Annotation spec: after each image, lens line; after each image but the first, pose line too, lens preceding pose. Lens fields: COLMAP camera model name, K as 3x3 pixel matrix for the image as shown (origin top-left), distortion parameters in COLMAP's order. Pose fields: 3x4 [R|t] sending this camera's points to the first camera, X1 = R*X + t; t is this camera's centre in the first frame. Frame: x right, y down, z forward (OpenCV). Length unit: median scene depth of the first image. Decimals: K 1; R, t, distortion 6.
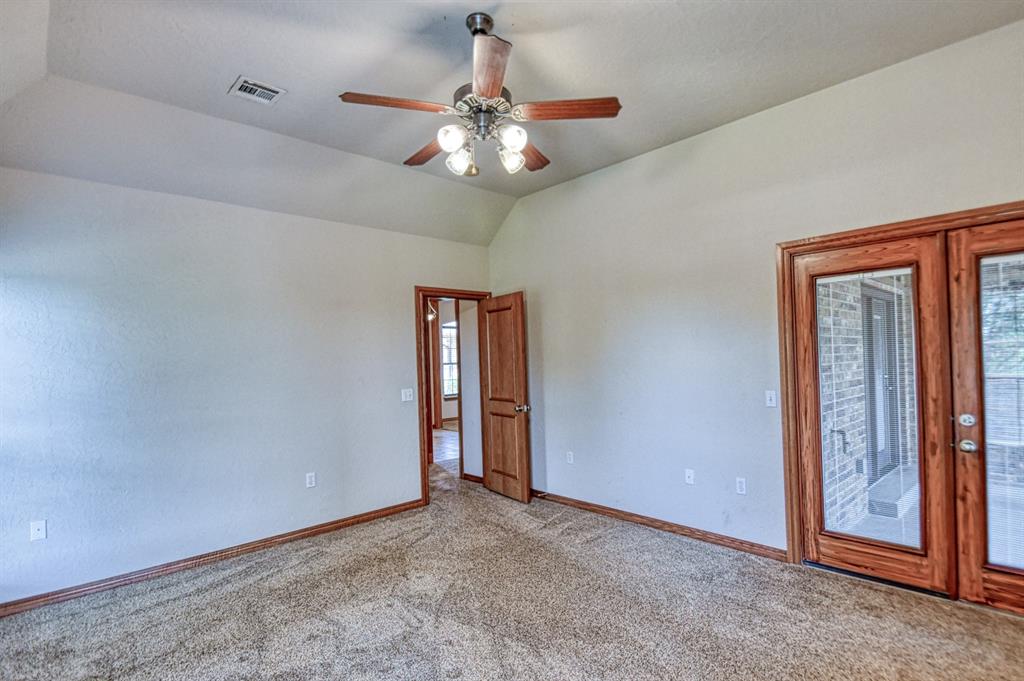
lens RADIAL K [[493.3, 0, 525.4], [0, 493.3, 355.8], [0, 0, 1]] dist [0.021772, -0.016788]
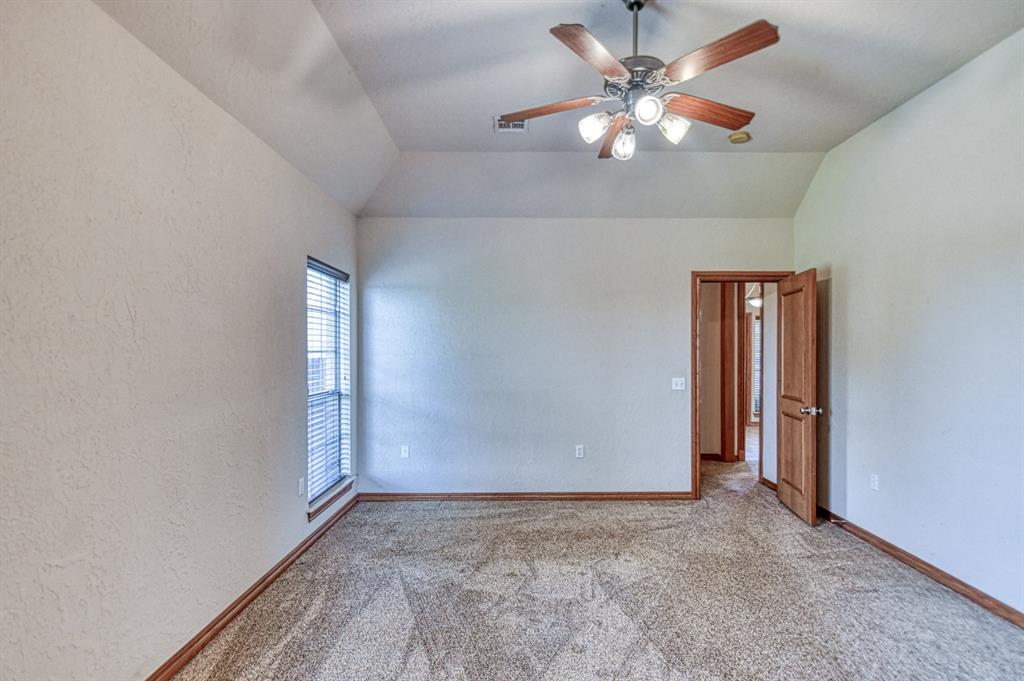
lens RADIAL K [[493.3, 0, 525.4], [0, 493.3, 355.8], [0, 0, 1]] dist [0.021772, -0.016788]
pose [[0.740898, 0.038327, -0.670523, 0.212913], [-0.020442, 0.999195, 0.034526, -0.004543], [0.671306, -0.011874, 0.741085, 0.075425]]
